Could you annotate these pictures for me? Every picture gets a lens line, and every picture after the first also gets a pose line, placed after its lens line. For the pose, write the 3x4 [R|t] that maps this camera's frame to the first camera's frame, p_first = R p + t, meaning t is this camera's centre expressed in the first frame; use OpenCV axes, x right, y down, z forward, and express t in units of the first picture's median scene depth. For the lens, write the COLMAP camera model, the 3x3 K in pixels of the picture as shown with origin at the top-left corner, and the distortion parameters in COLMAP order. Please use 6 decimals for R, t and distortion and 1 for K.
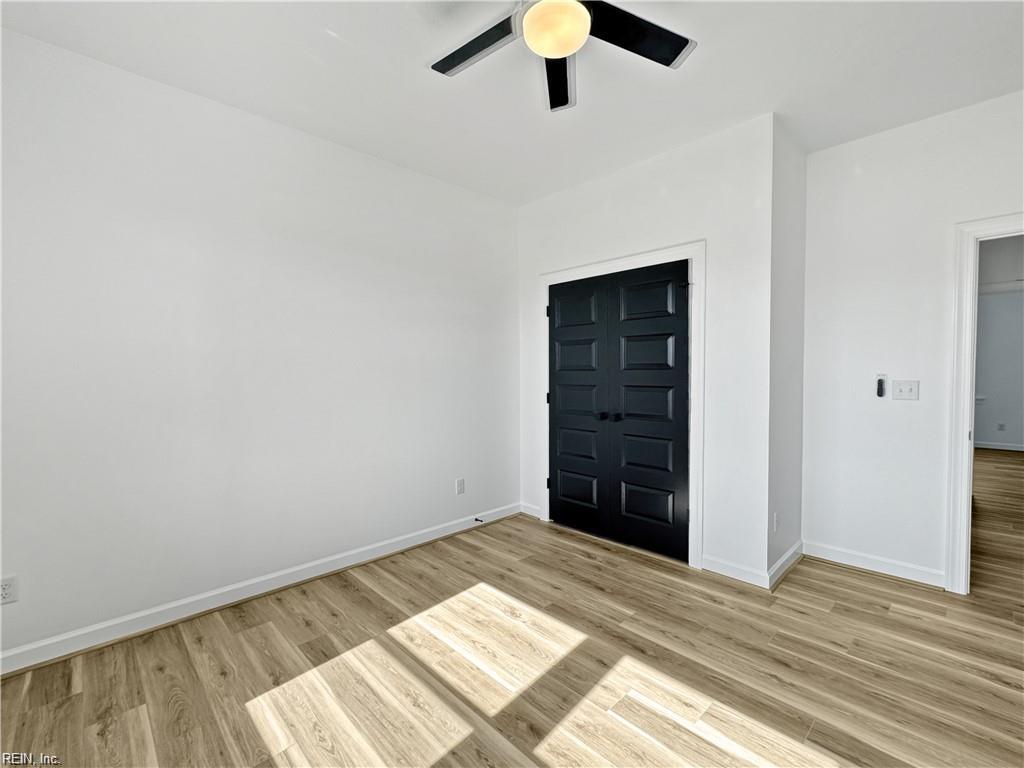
lens RADIAL K [[450.1, 0, 520.4], [0, 450.1, 389.5], [0, 0, 1]] dist [-0.002603, -0.000217]
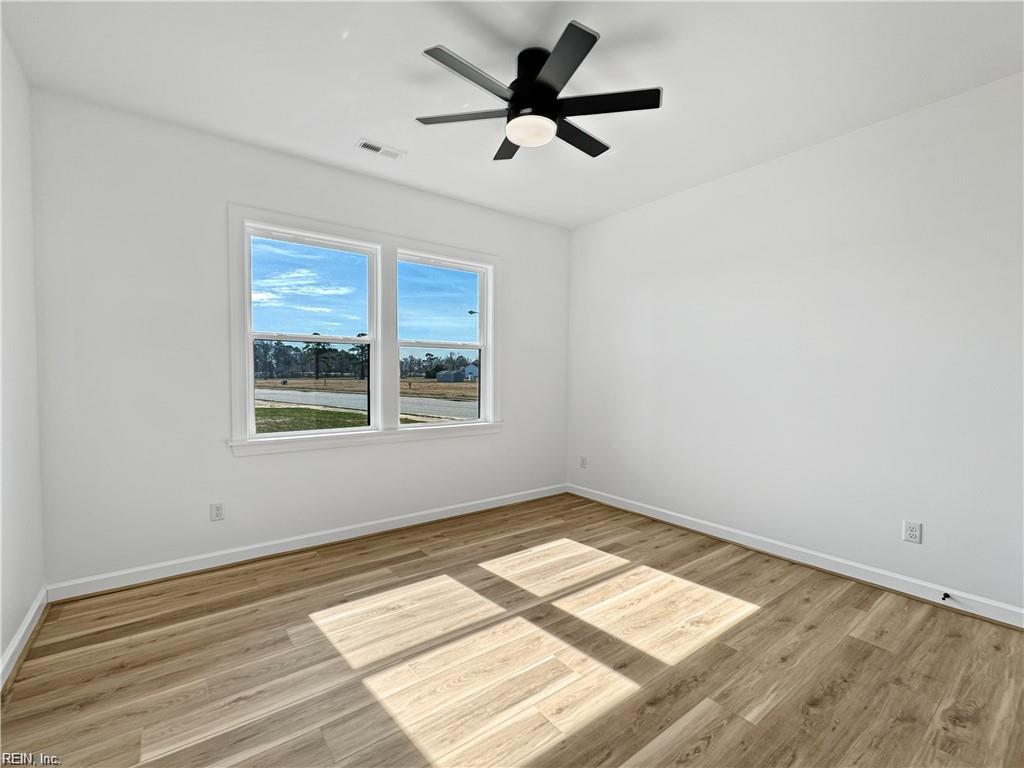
lens RADIAL K [[450.1, 0, 512.6], [0, 450.1, 381.5], [0, 0, 1]] dist [-0.002603, -0.000217]
pose [[-0.124337, 0.021472, -0.992008, 0.910642], [-0.042356, 0.998740, 0.026926, -0.006337], [0.991336, 0.045366, -0.123271, 0.688266]]
